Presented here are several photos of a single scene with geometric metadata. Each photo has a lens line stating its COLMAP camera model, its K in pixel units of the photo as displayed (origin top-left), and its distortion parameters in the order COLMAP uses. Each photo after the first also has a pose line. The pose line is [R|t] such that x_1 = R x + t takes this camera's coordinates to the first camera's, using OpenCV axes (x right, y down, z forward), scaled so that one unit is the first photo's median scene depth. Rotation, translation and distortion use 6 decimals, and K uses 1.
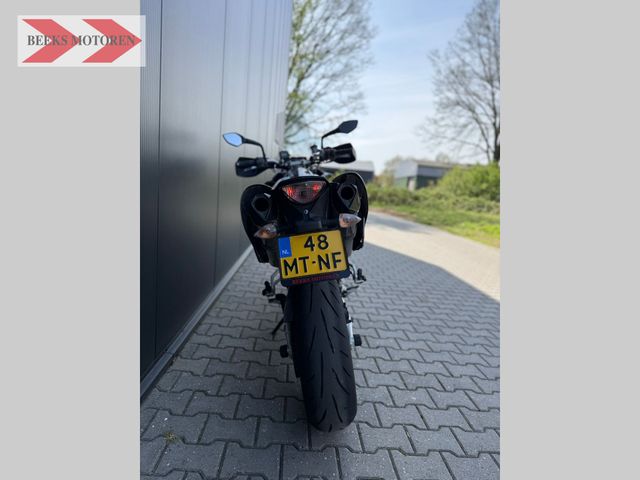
lens RADIAL K [[346.3, 0, 316.2], [0, 346.3, 234.2], [0, 0, 1]] dist [0.011171, 0.000036]
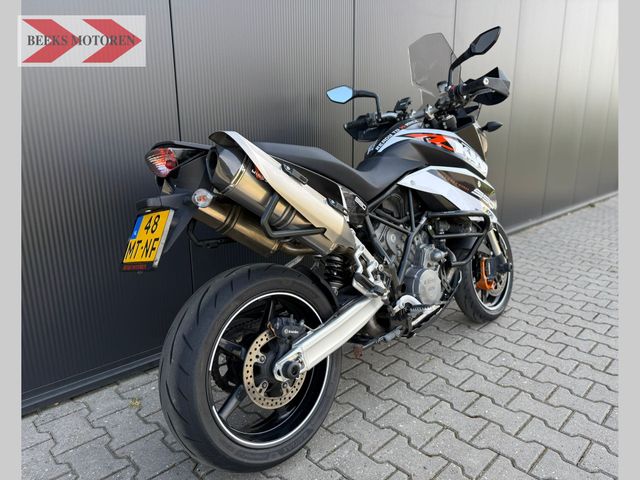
lens RADIAL K [[445.8, 0, 323.3], [0, 445.8, 236.9], [0, 0, 1]] dist [0.021442, -0.021721]
pose [[0.667521, 0.067323, -0.741542, 0.638539], [-0.034196, 0.997625, 0.059789, -0.014115], [0.743806, -0.014553, 0.668237, 0.358067]]
